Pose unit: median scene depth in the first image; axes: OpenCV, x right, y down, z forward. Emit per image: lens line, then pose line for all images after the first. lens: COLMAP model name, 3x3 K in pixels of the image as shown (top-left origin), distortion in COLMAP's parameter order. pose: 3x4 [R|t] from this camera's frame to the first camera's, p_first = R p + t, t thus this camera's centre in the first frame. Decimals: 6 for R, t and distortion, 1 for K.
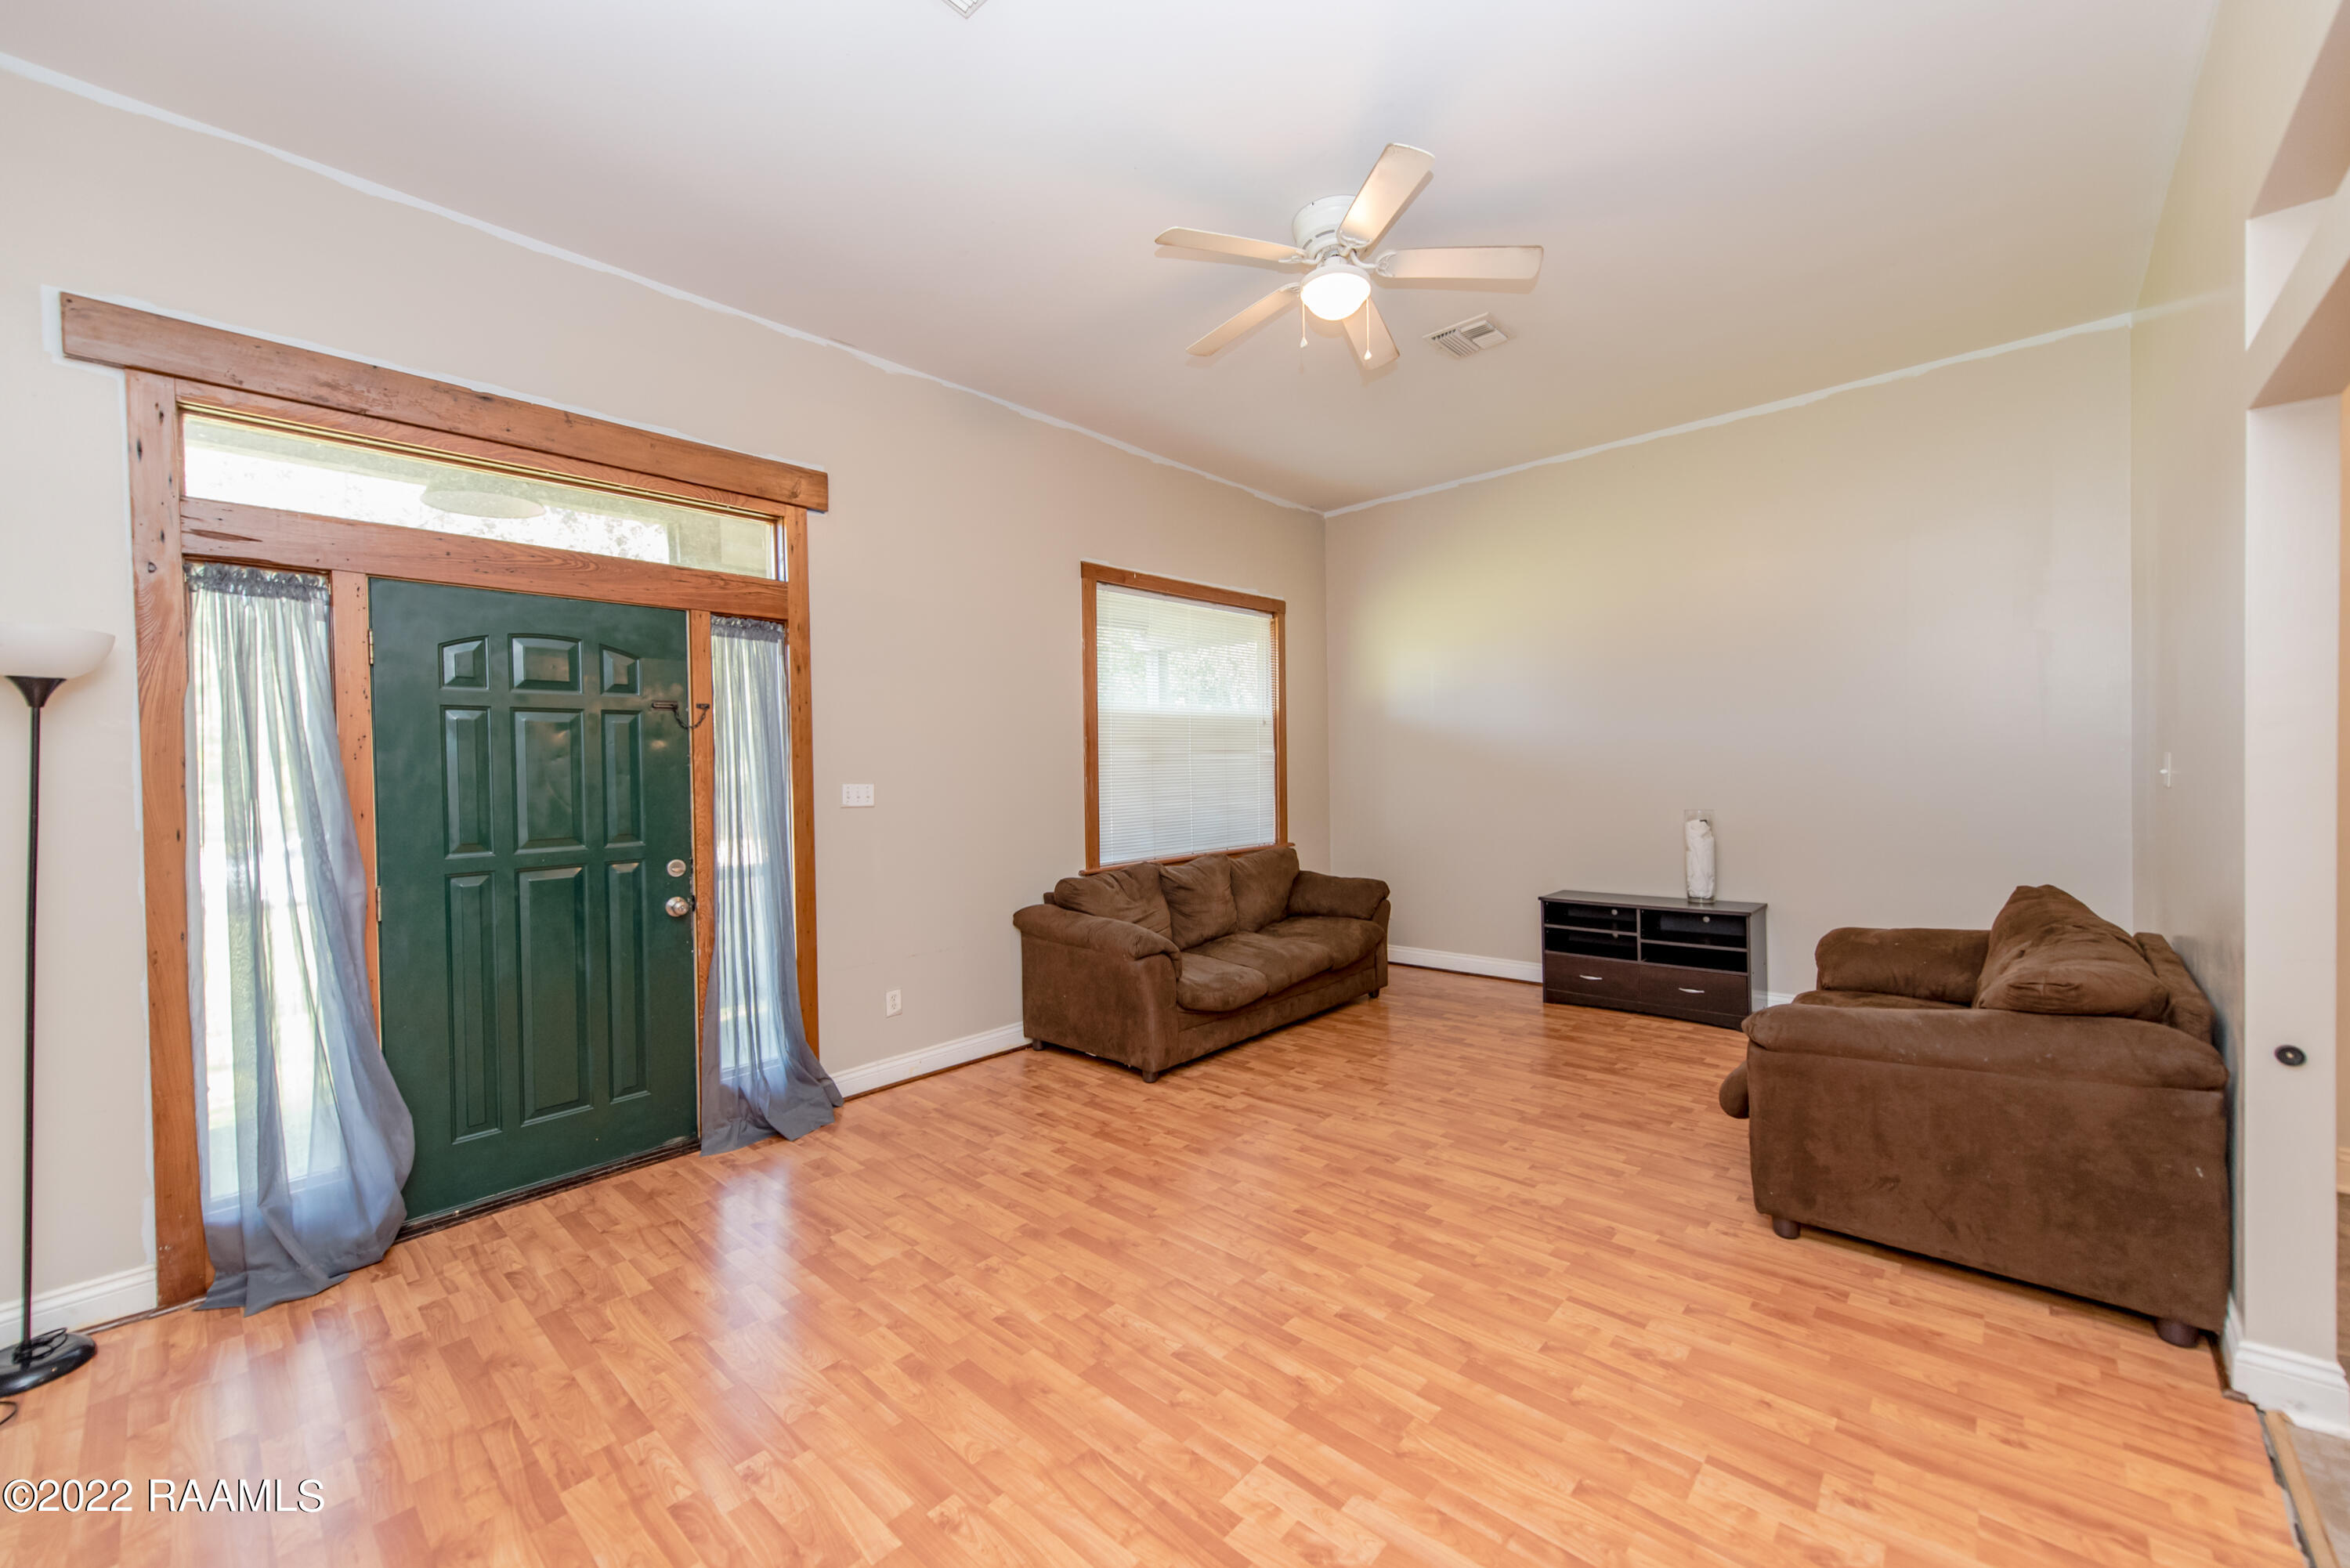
lens RADIAL K [[920.0, 0, 1173.4], [0, 920.0, 776.5], [0, 0, 1]] dist [0.014355, -0.004169]
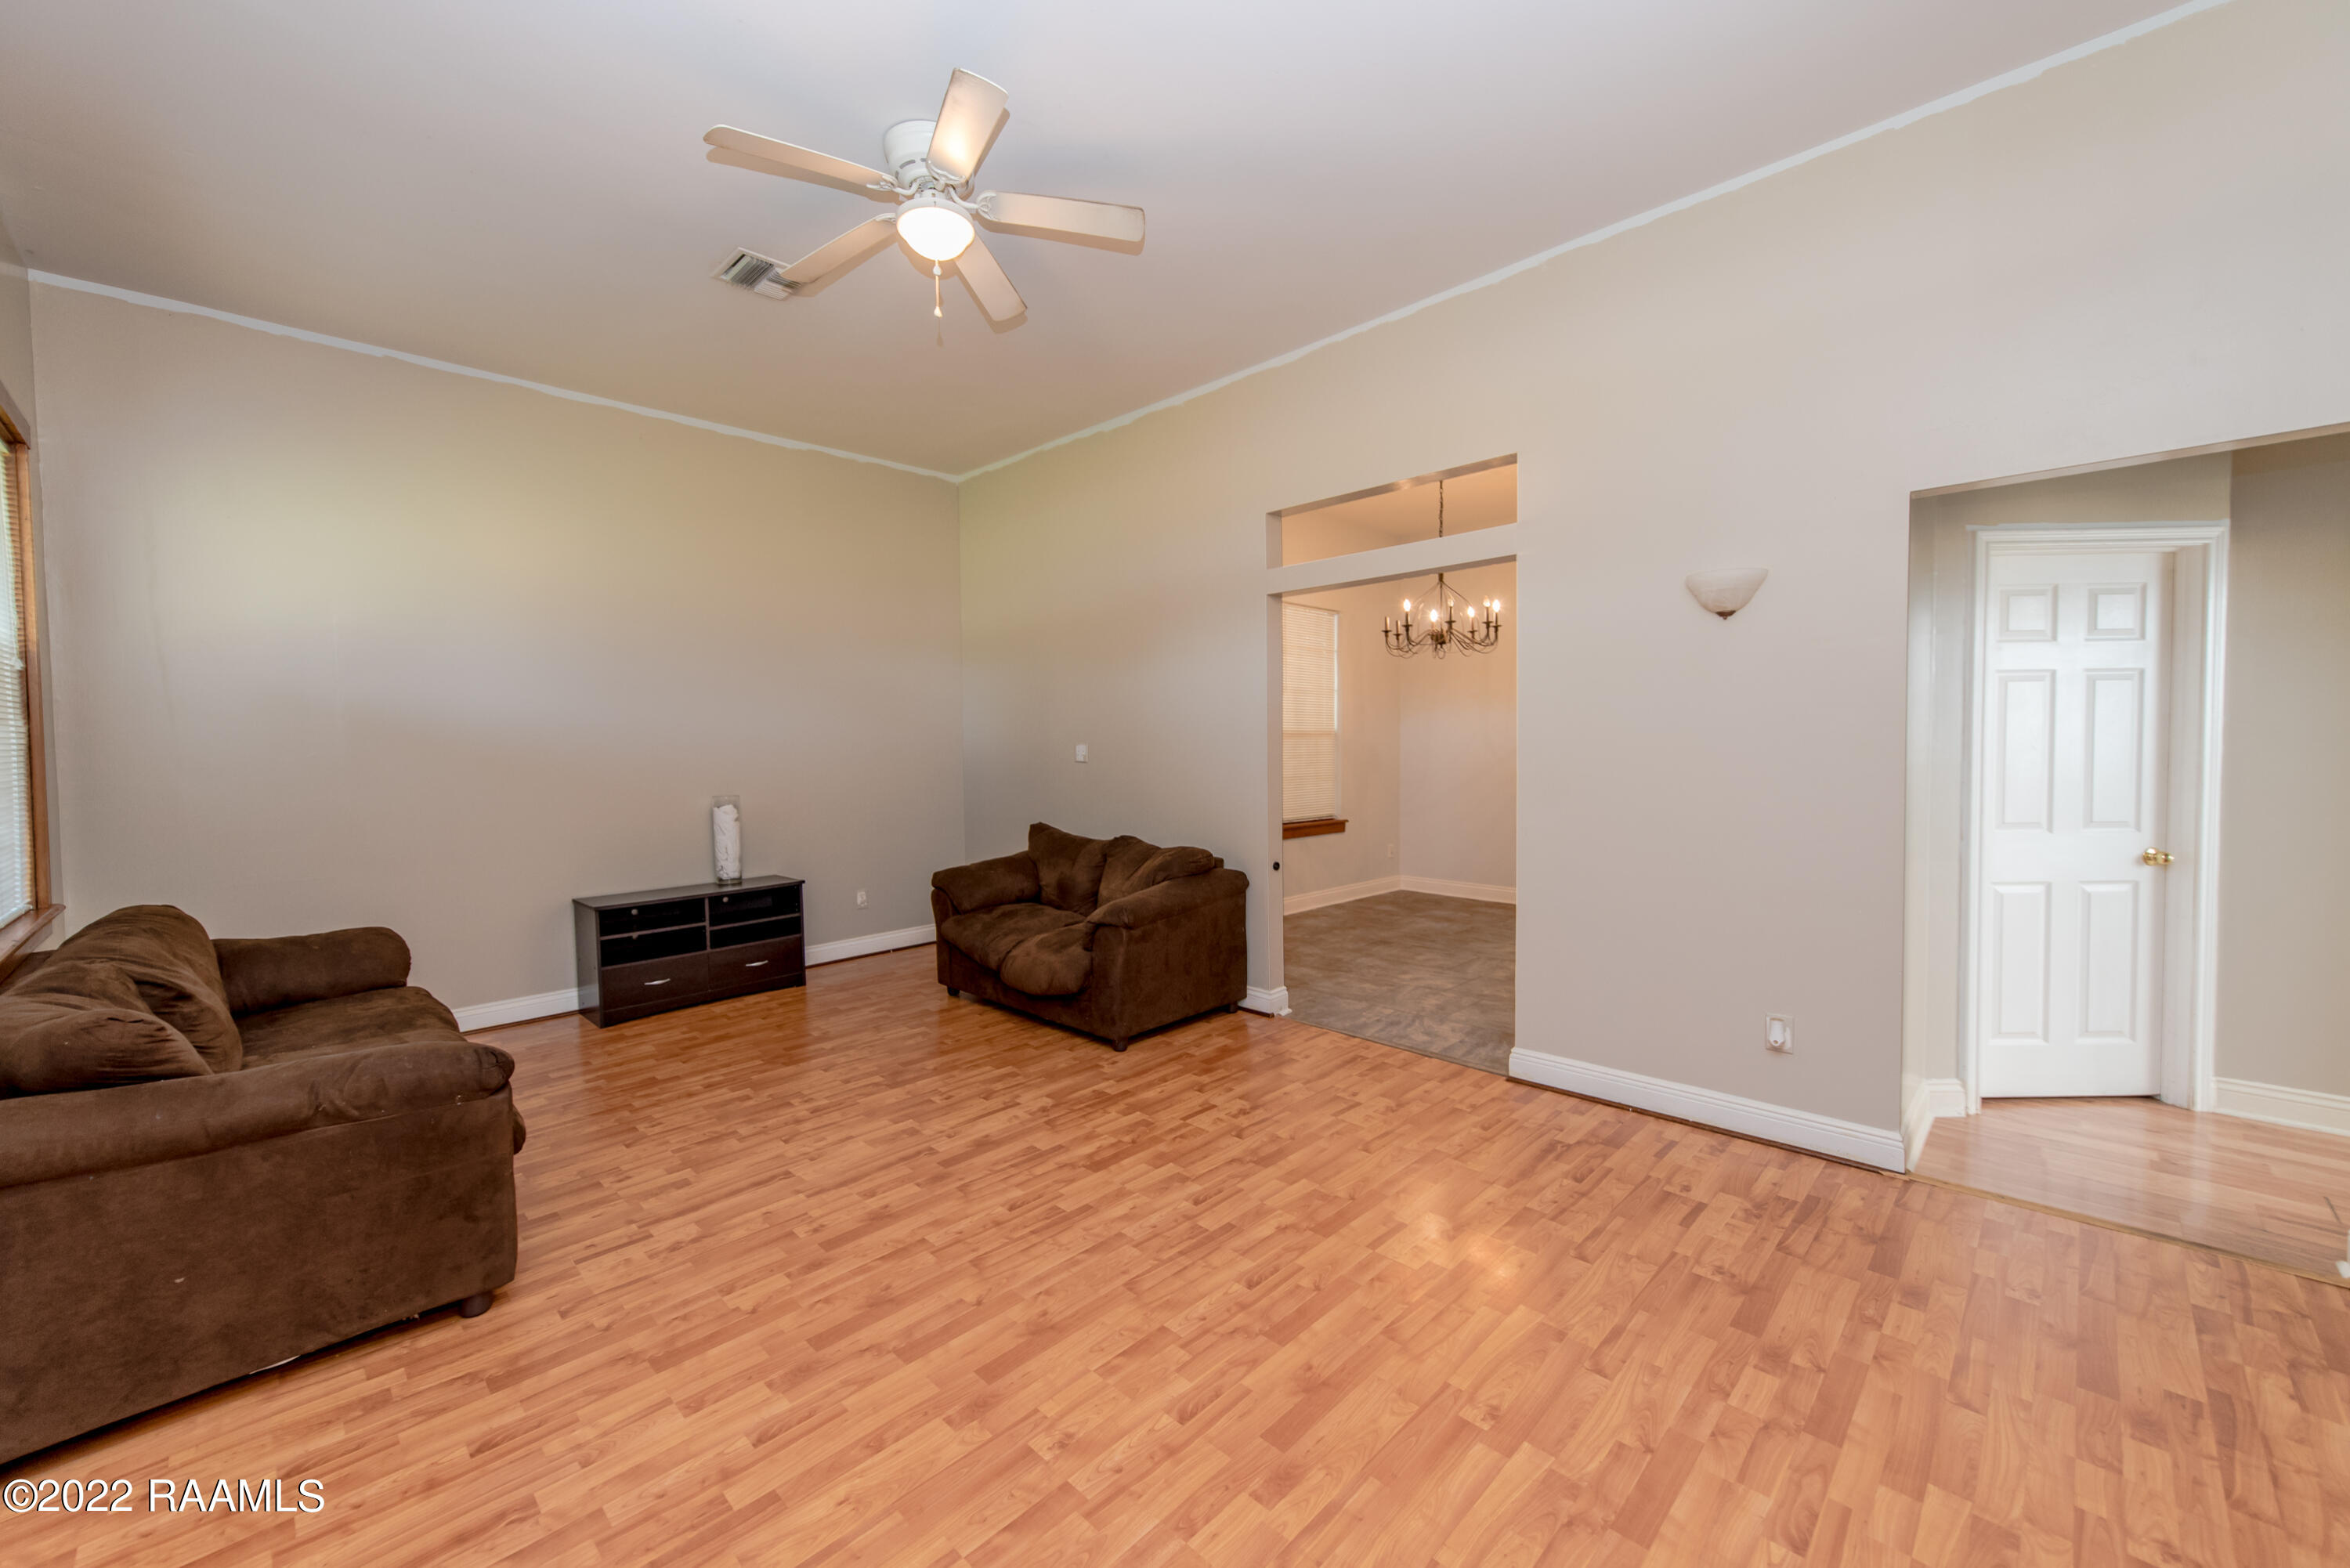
lens RADIAL K [[920.0, 0, 1173.7], [0, 920.0, 775.1], [0, 0, 1]] dist [0.014355, -0.004169]
pose [[0.034165, -0.017002, 0.999272, -0.689626], [0.023215, 0.999599, 0.016213, 0.011464], [-0.999147, 0.022644, 0.034546, 0.679998]]
